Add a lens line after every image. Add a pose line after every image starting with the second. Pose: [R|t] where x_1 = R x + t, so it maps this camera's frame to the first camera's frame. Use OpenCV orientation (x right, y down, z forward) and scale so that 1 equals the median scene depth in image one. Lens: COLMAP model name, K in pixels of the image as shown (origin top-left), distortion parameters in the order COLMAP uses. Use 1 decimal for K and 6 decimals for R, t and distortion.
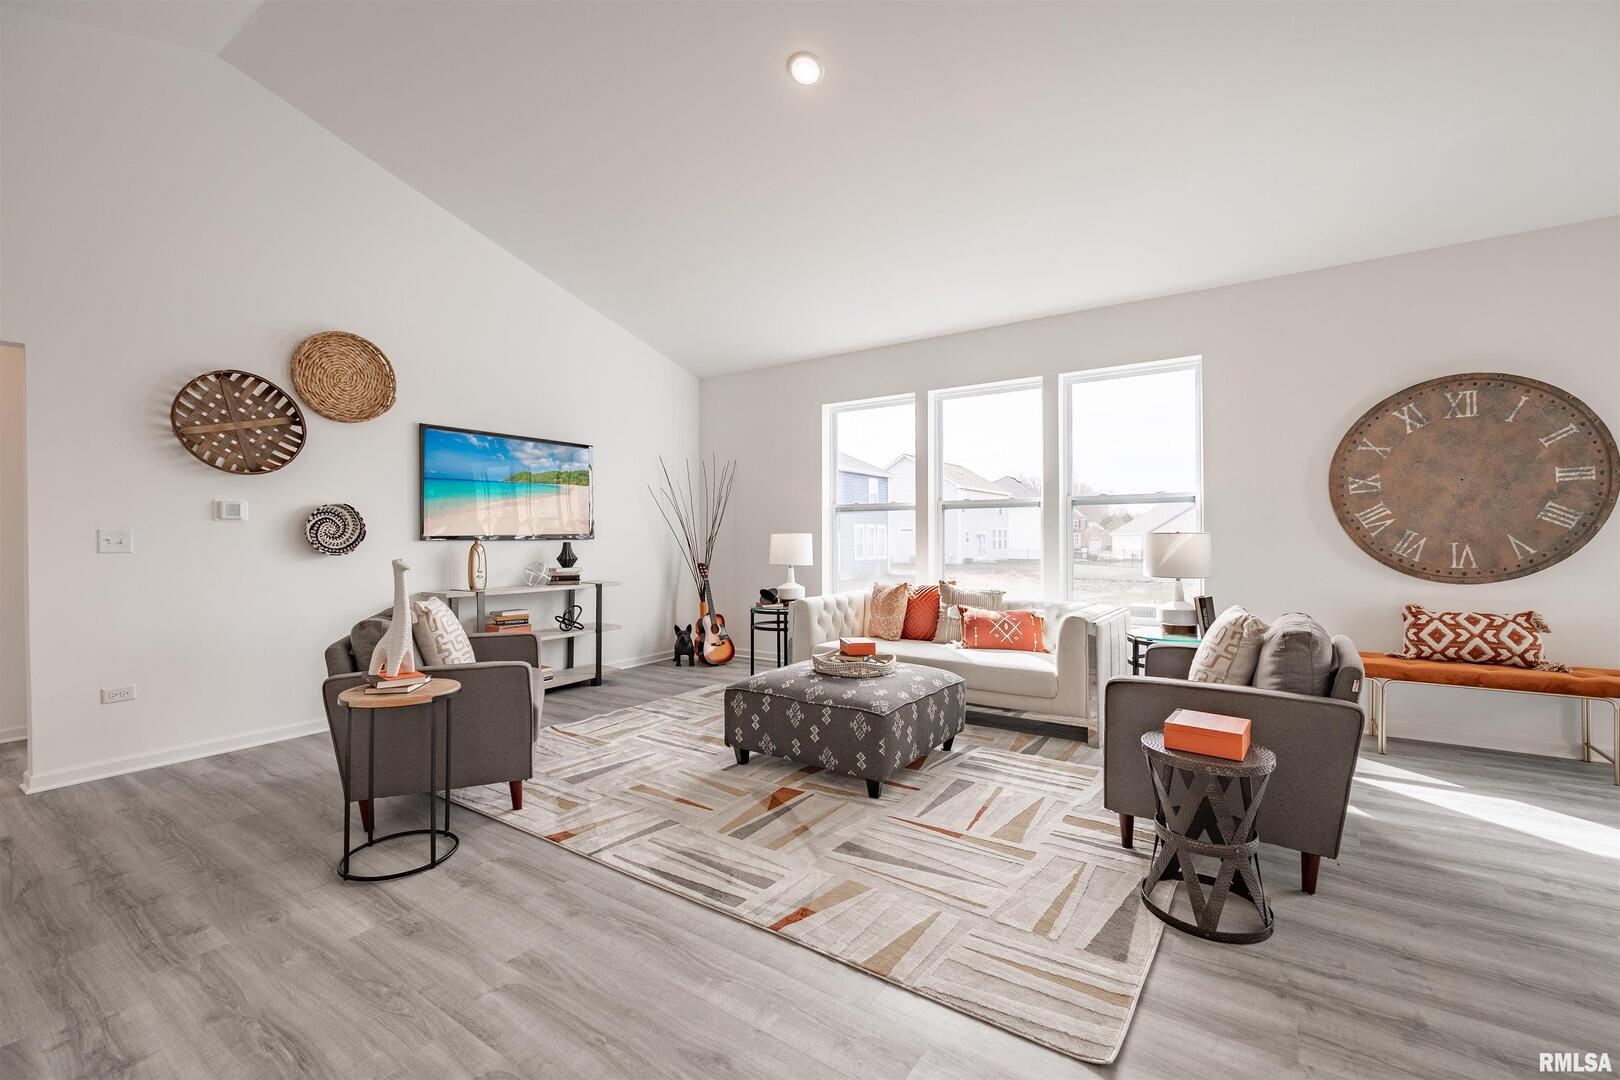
lens RADIAL K [[667.4, 0, 801.7], [0, 667.4, 532.4], [0, 0, 1]] dist [-0.002043, -0.000474]
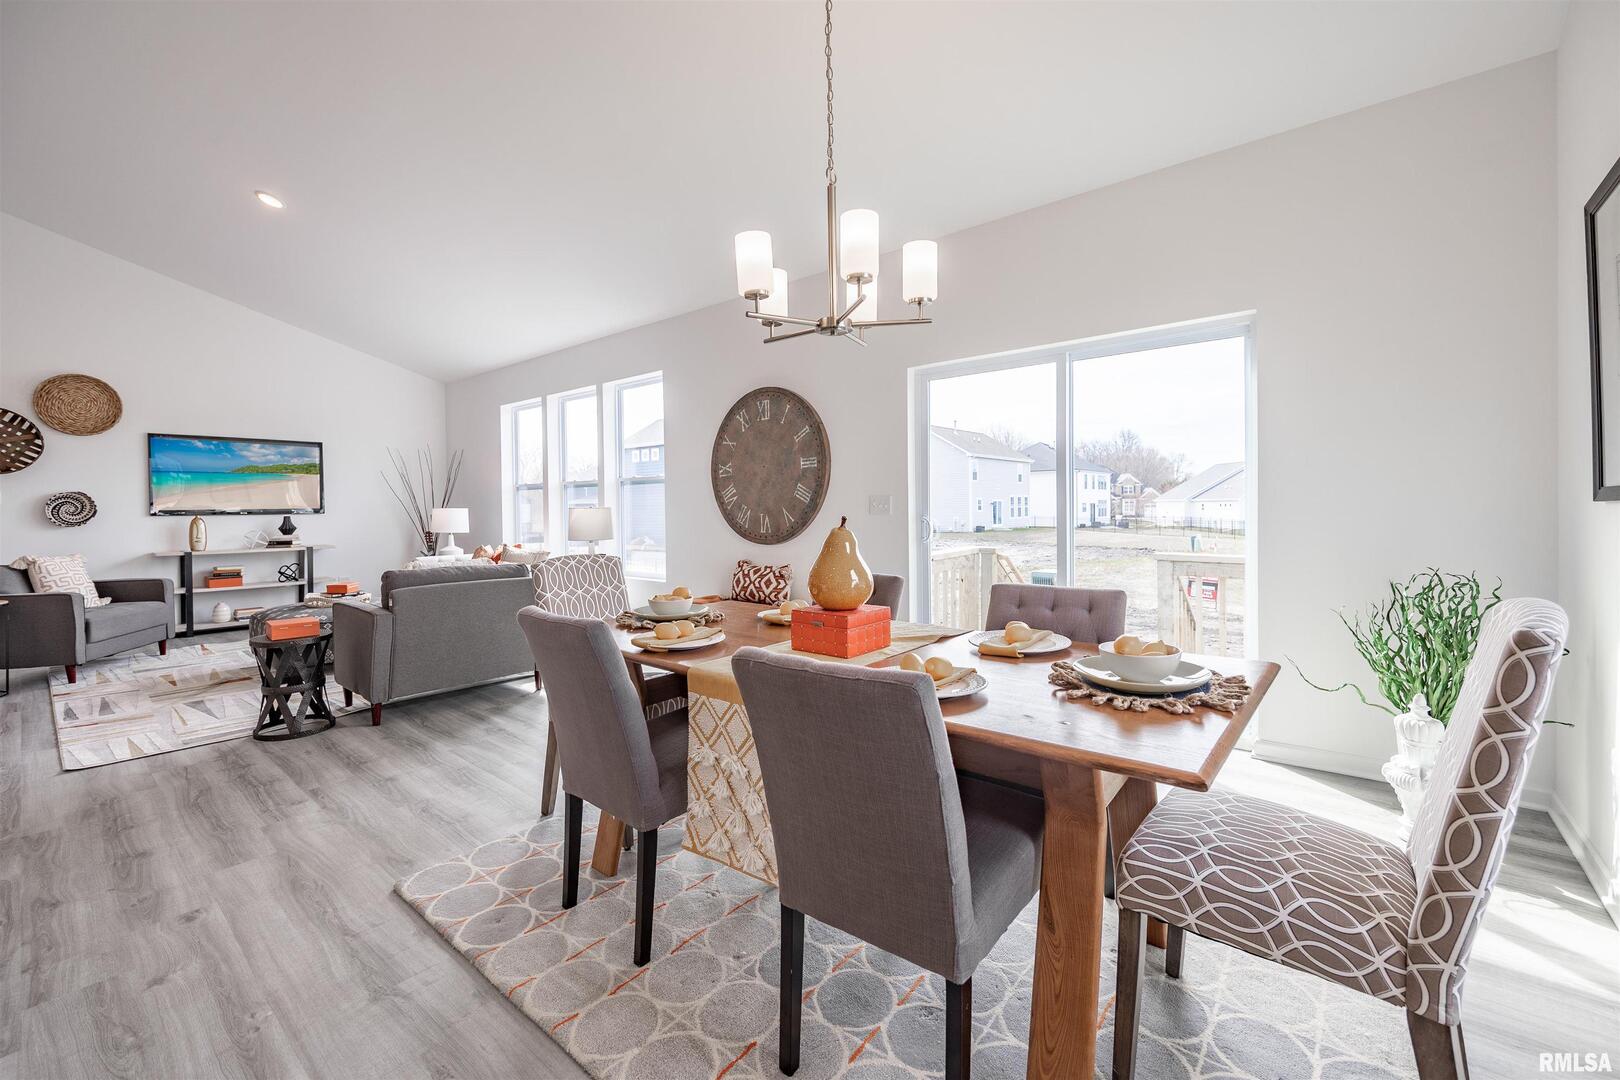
lens RADIAL K [[667.4, 0, 800.4], [0, 667.4, 507.8], [0, 0, 1]] dist [-0.002043, -0.000474]
pose [[0.994276, -0.007467, -0.106582, 1.099612], [0.008483, 0.999923, 0.009075, -0.007471], [0.106506, -0.009927, 0.994262, -0.300530]]
